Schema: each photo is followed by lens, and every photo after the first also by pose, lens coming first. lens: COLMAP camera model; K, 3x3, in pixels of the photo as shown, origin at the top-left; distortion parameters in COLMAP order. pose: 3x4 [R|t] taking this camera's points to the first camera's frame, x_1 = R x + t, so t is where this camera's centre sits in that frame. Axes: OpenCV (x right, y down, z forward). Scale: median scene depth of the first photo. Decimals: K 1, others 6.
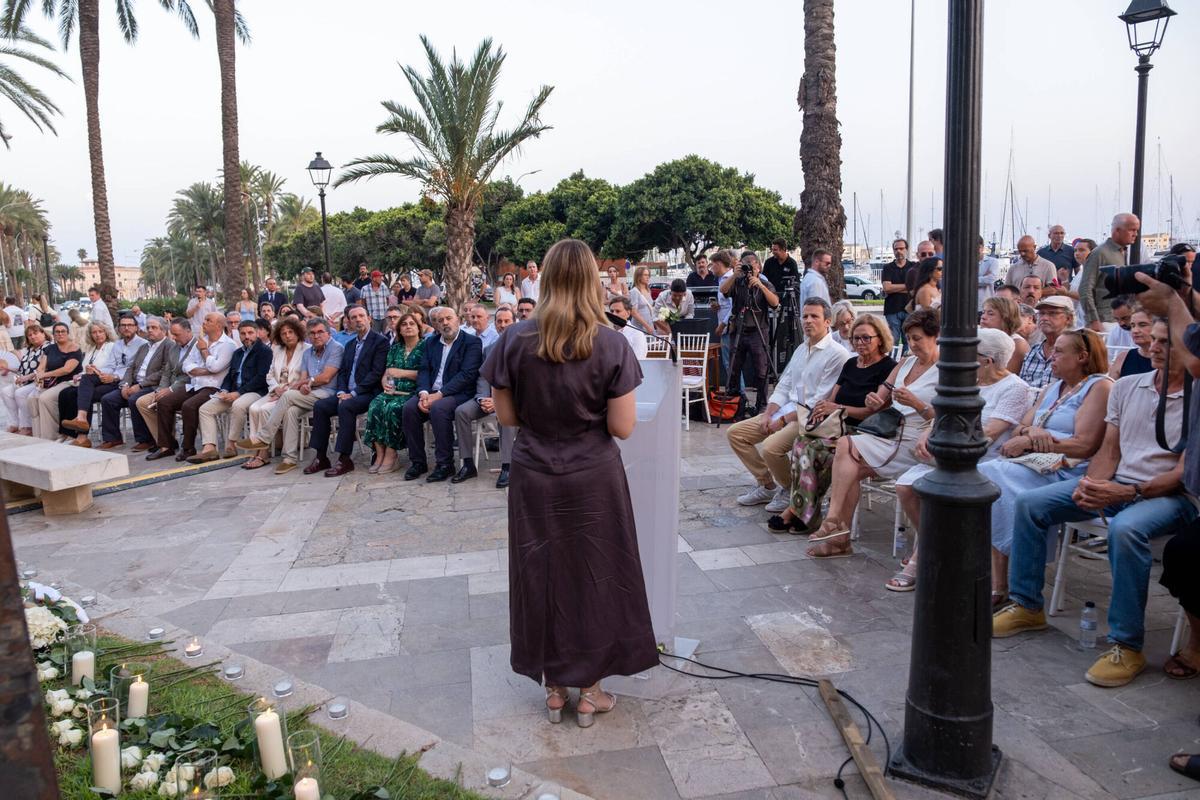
lens RADIAL K [[831.6, 0, 588.9], [0, 831.6, 402.4], [0, 0, 1]] dist [-0.027590, 0.010774]
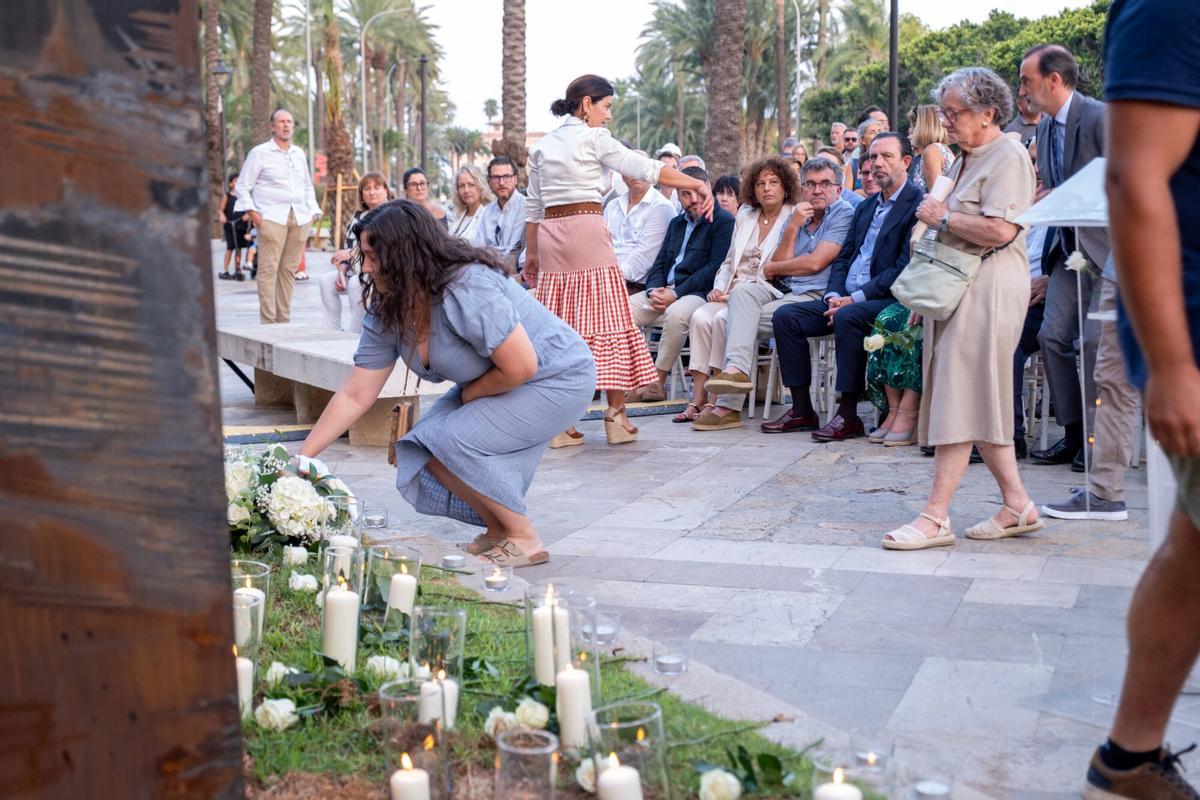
lens RADIAL K [[1783.1, 0, 582.4], [0, 1783.1, 428.0], [0, 0, 1]] dist [0.006085, 0.000000]
pose [[0.879986, 0.094324, -0.465540, 0.046982], [-0.097359, 0.995094, 0.017585, 0.033805], [0.464914, 0.029850, 0.884852, -0.042782]]
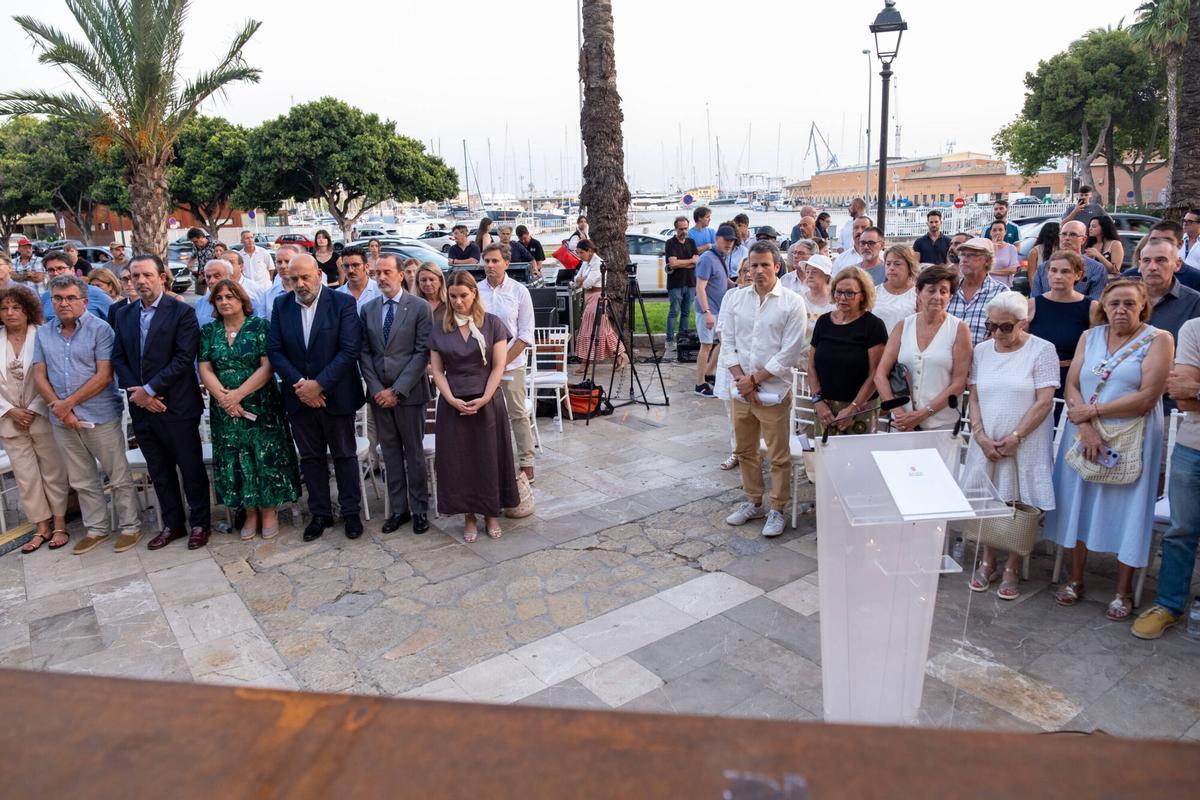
lens RADIAL K [[831.6, 0, 595.4], [0, 831.6, 394.5], [0, 0, 1]] dist [-0.027590, 0.010774]
pose [[0.892325, -0.086251, 0.443077, -0.137774], [0.061388, 0.995643, 0.070184, -0.038132], [-0.447200, -0.035427, 0.893732, 0.076255]]
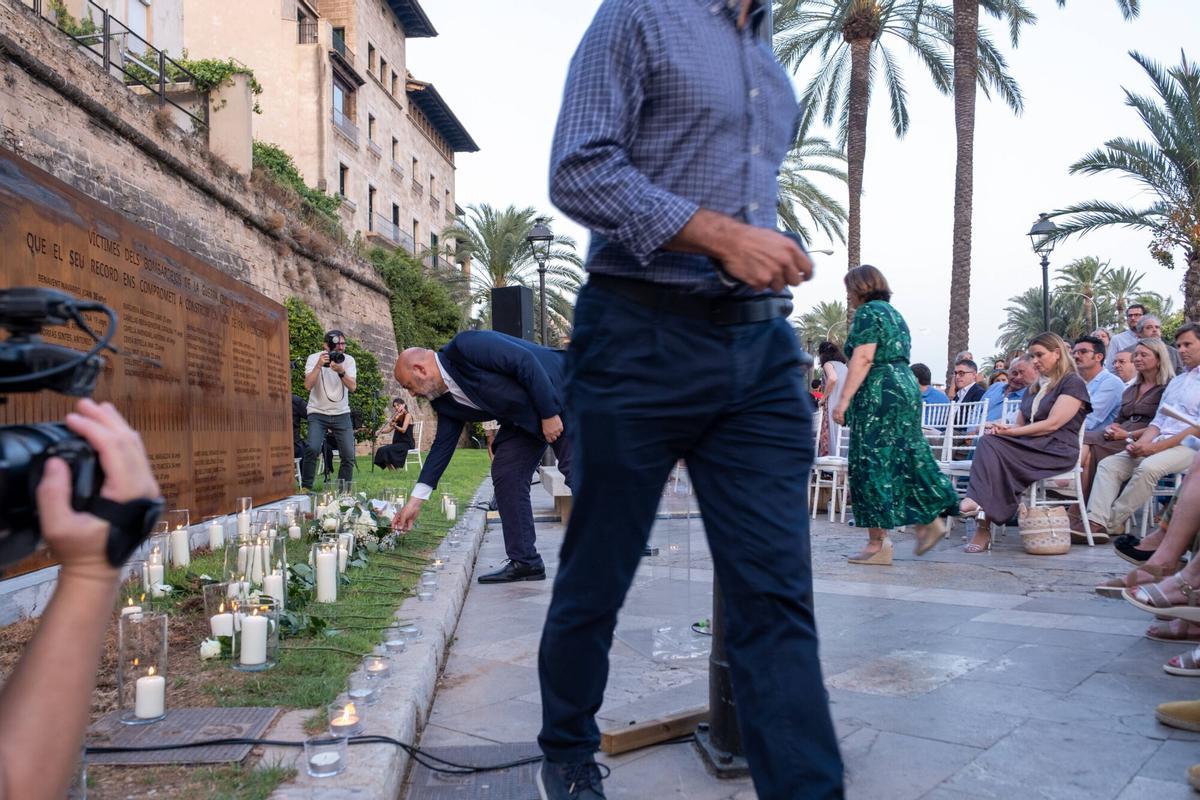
lens RADIAL K [[1015.0, 0, 583.7], [0, 1015.0, 406.3], [0, 0, 1]] dist [-0.025099, 0.015395]
pose [[0.641088, 0.009909, -0.767403, 0.170952], [-0.123998, 0.988117, -0.090829, 0.040410], [0.757384, 0.153386, 0.634698, 0.045169]]
